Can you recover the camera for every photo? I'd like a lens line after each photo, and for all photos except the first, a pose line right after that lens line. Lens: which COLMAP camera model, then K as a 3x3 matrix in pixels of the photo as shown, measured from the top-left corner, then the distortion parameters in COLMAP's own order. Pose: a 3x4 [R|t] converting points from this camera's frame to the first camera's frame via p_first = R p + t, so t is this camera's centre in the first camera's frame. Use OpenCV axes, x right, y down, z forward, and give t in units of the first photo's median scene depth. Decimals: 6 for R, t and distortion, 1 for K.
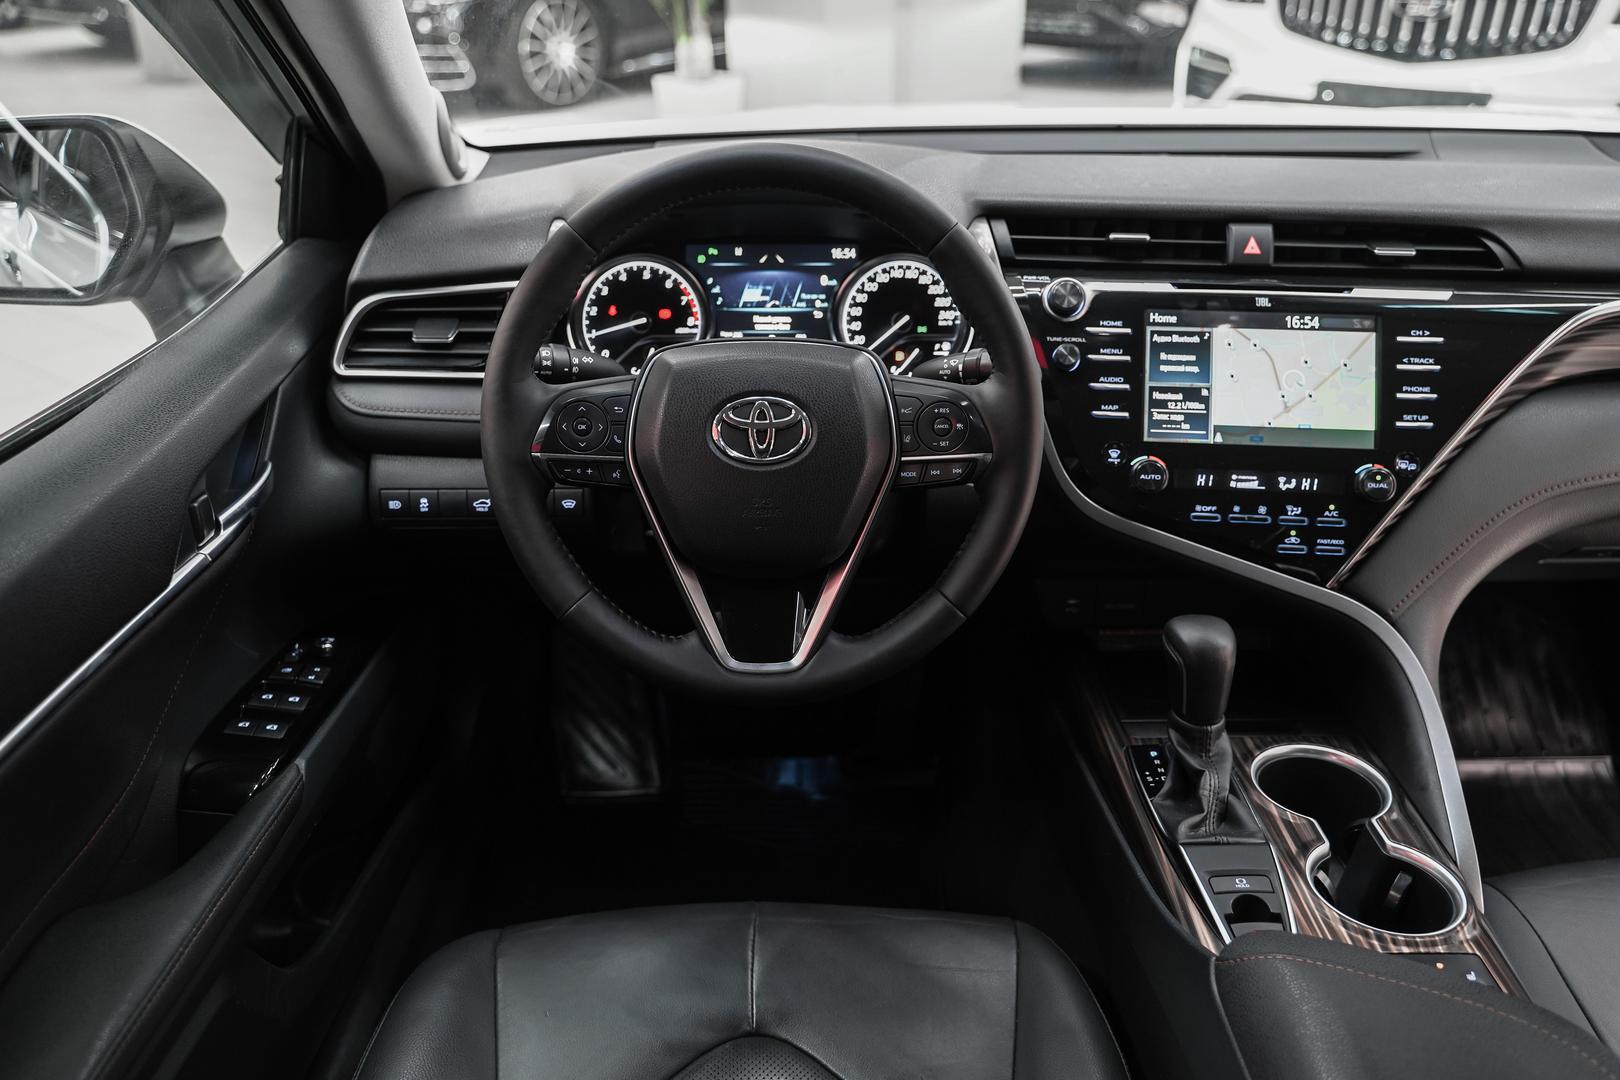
lens RADIAL K [[1311.4, 0, 813.6], [0, 1311.4, 535.7], [0, 0, 1]] dist [-0.010300, -0.005865]
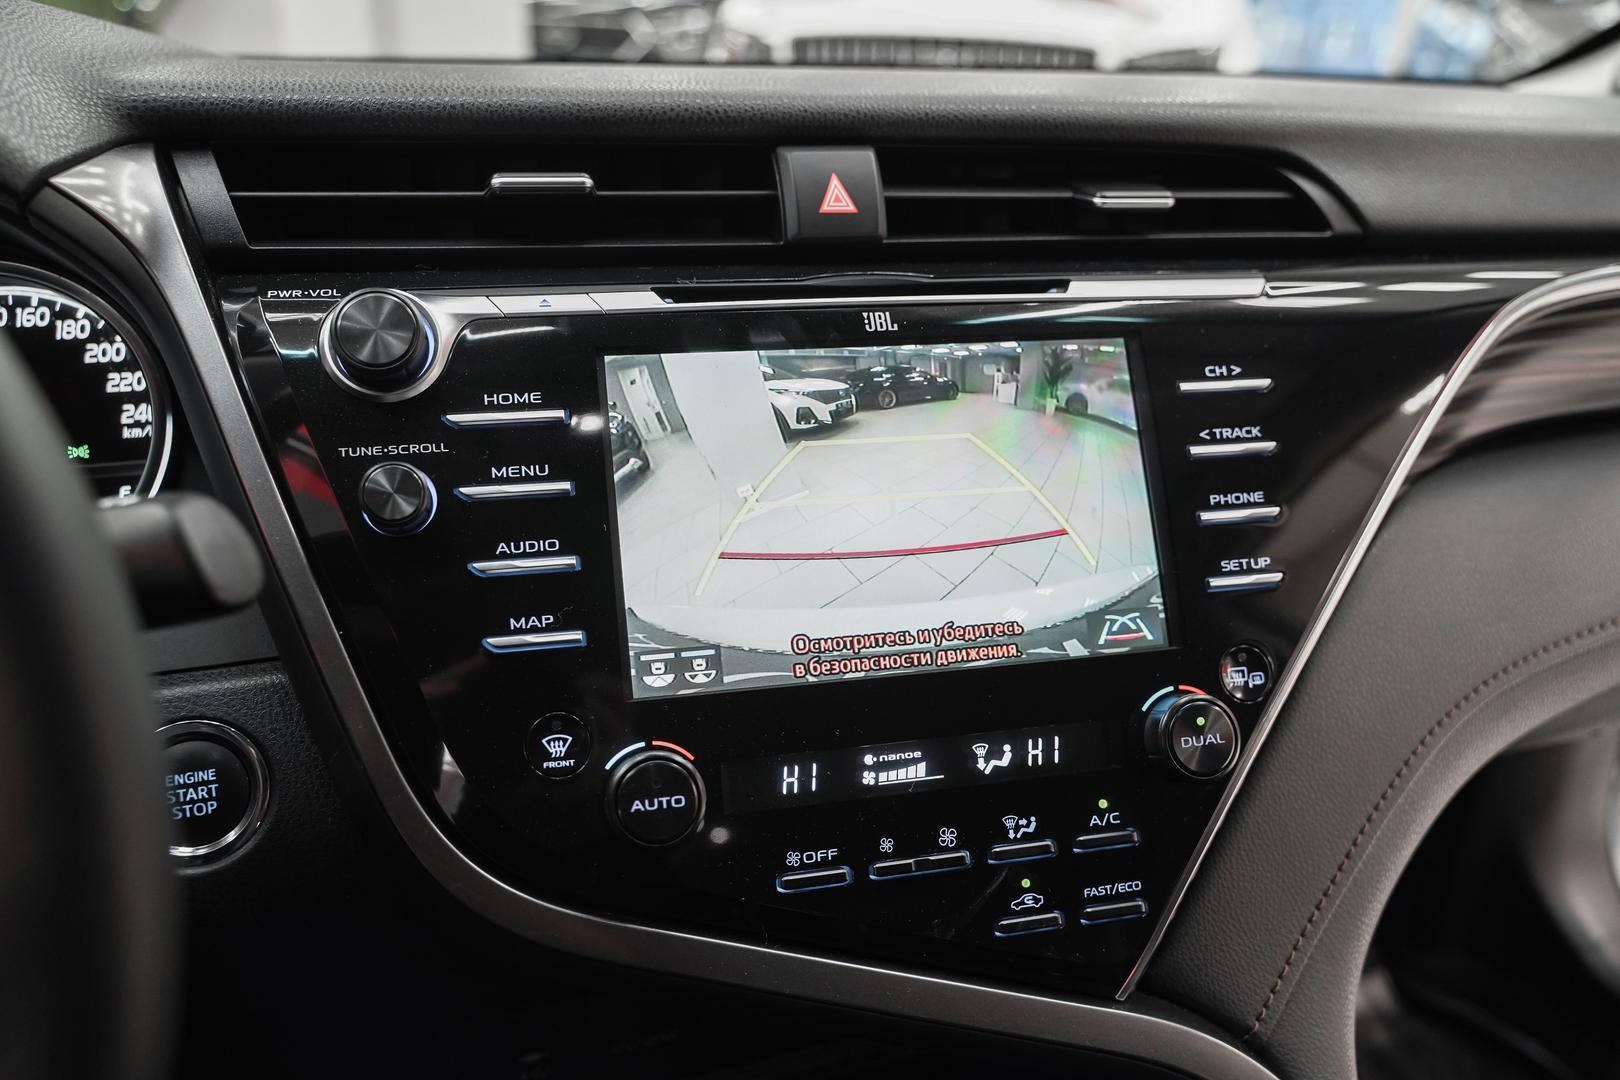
lens RADIAL K [[1311.4, 0, 813.6], [0, 1311.4, 535.7], [0, 0, 1]] dist [-0.010300, -0.005865]
pose [[0.943559, -0.100101, 0.315714, 0.186454], [0.124834, 0.990418, -0.059060, -0.090088], [-0.306777, 0.095138, 0.947015, 0.621566]]
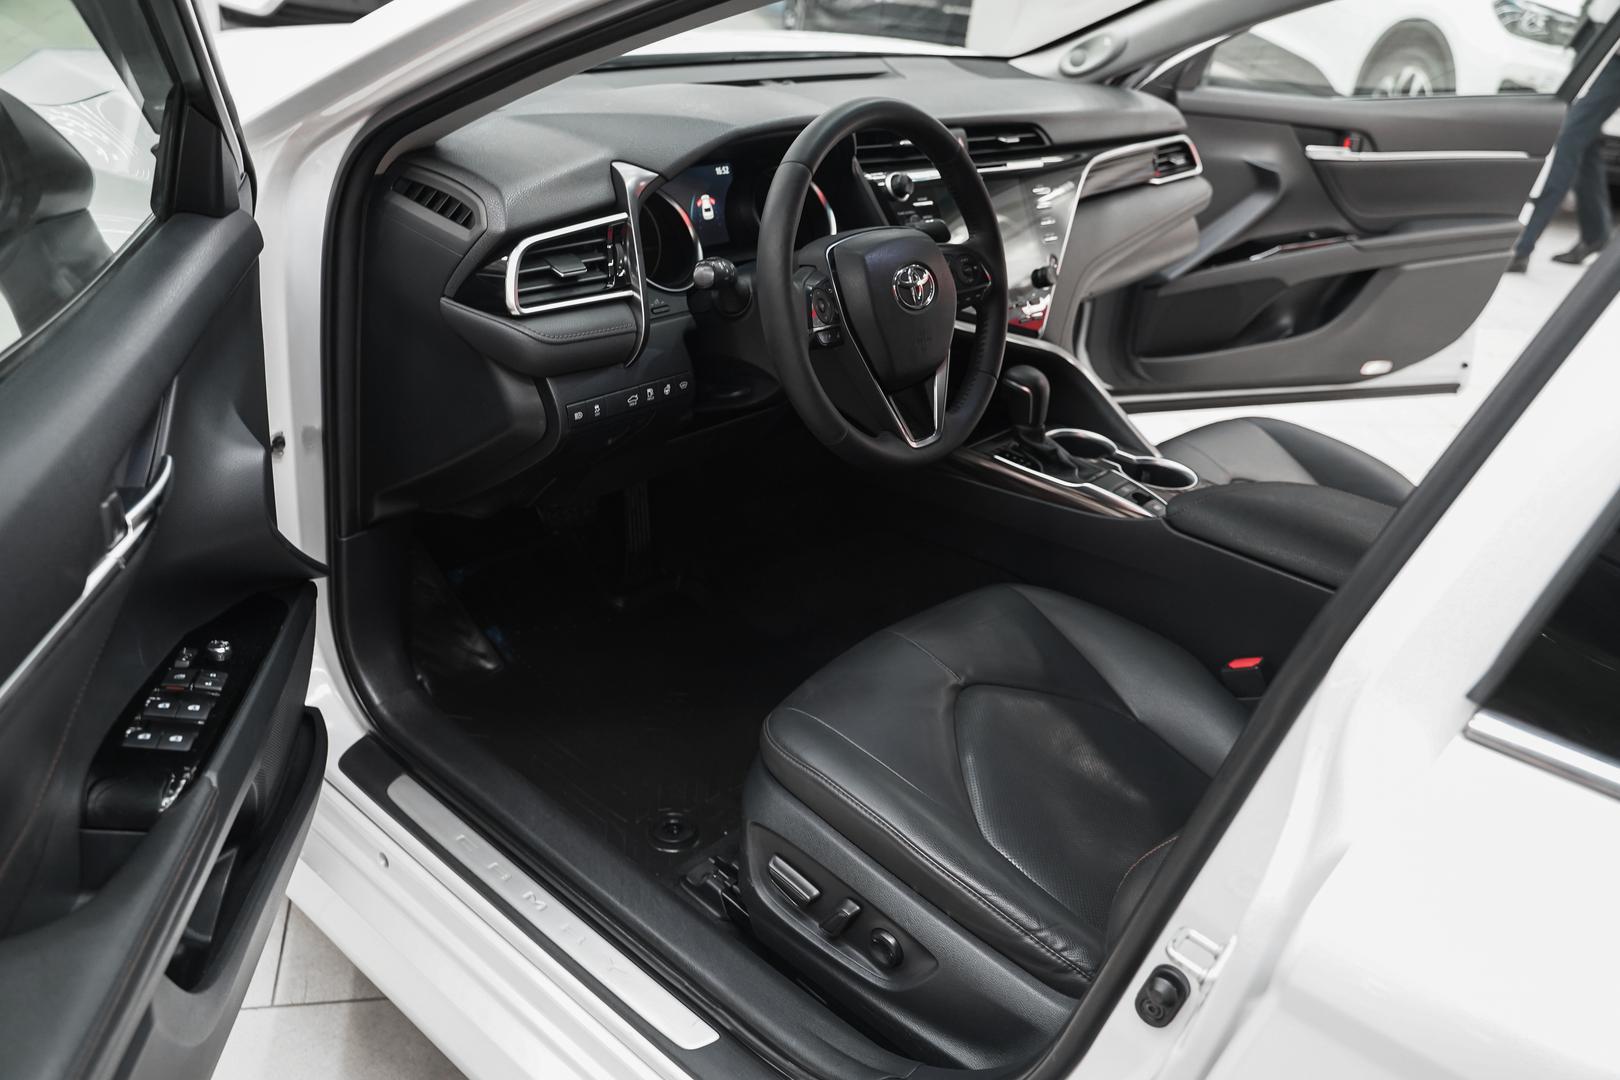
lens RADIAL K [[1311.4, 0, 813.6], [0, 1311.4, 535.7], [0, 0, 1]] dist [-0.010300, -0.005865]
pose [[0.652986, -0.282350, 0.702772, -1.071570], [0.222258, 0.958494, 0.178578, -0.086032], [-0.724024, 0.039588, 0.688638, 0.036190]]
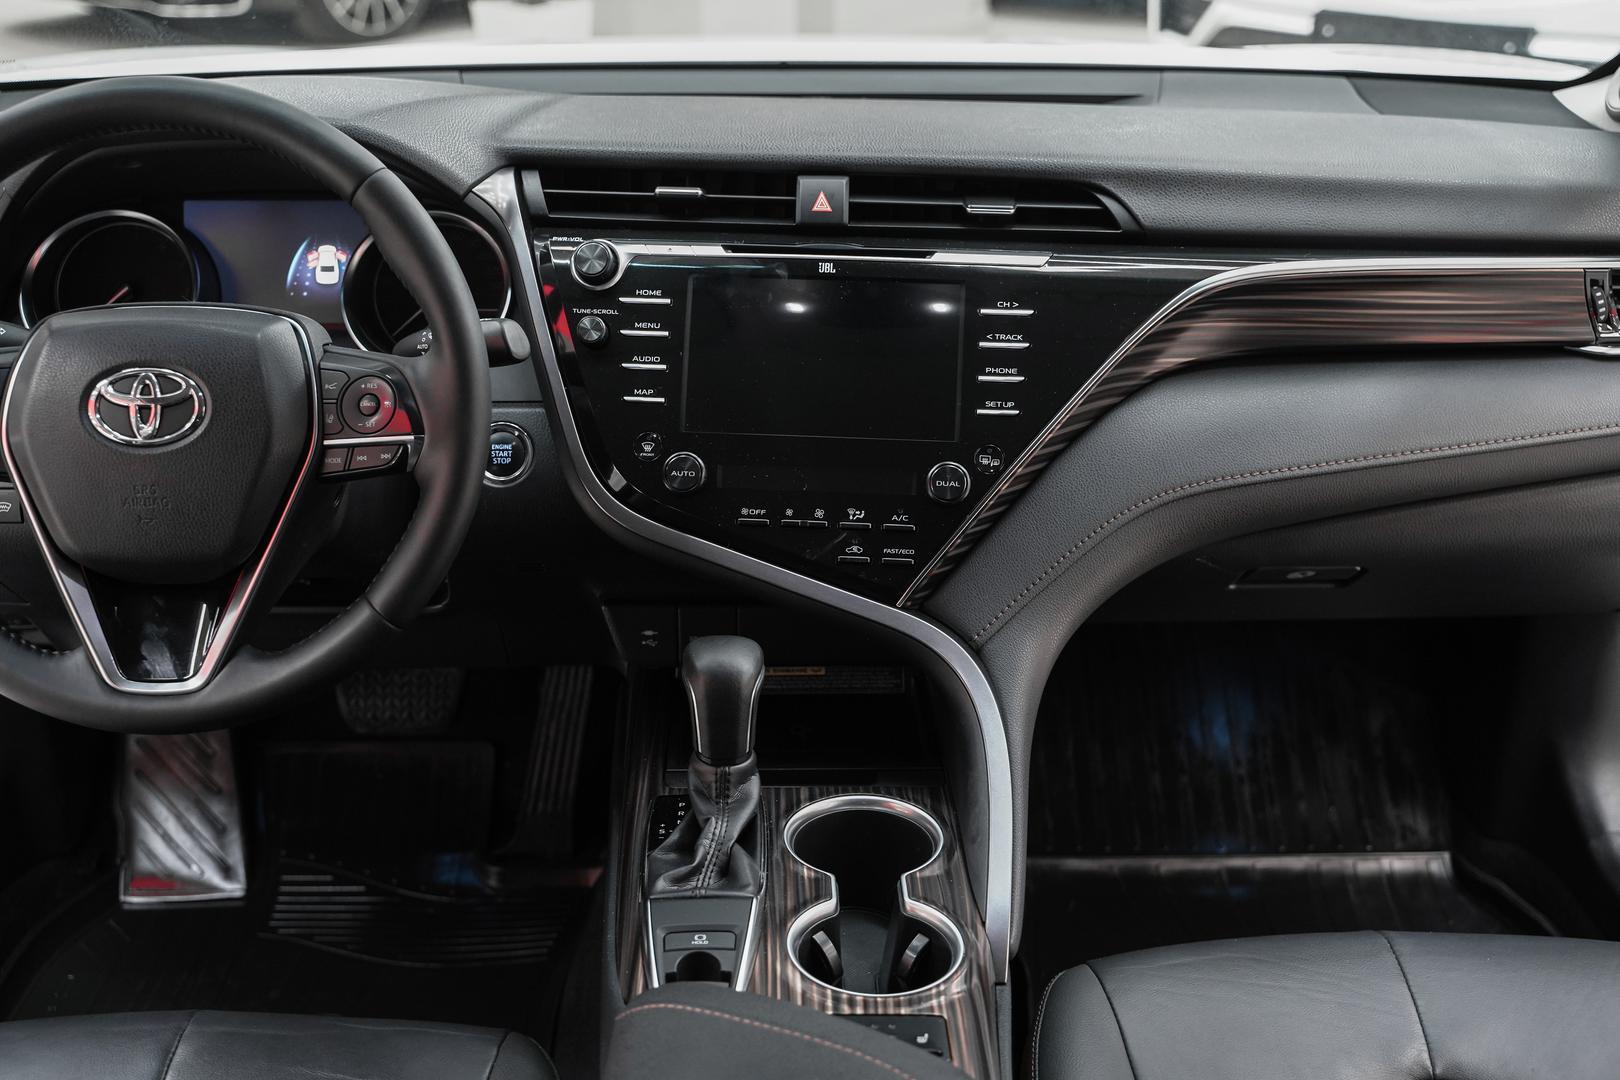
lens RADIAL K [[1803.7, 0, 810.0], [0, 1803.7, 540.0], [0, 0, 1]] dist [0.001167, -0.014951]
pose [[0.999869, 0.002675, 0.015971, 0.313832], [-0.001909, 0.998856, -0.047788, 0.051622], [-0.016081, 0.047751, 0.998730, -0.149829]]
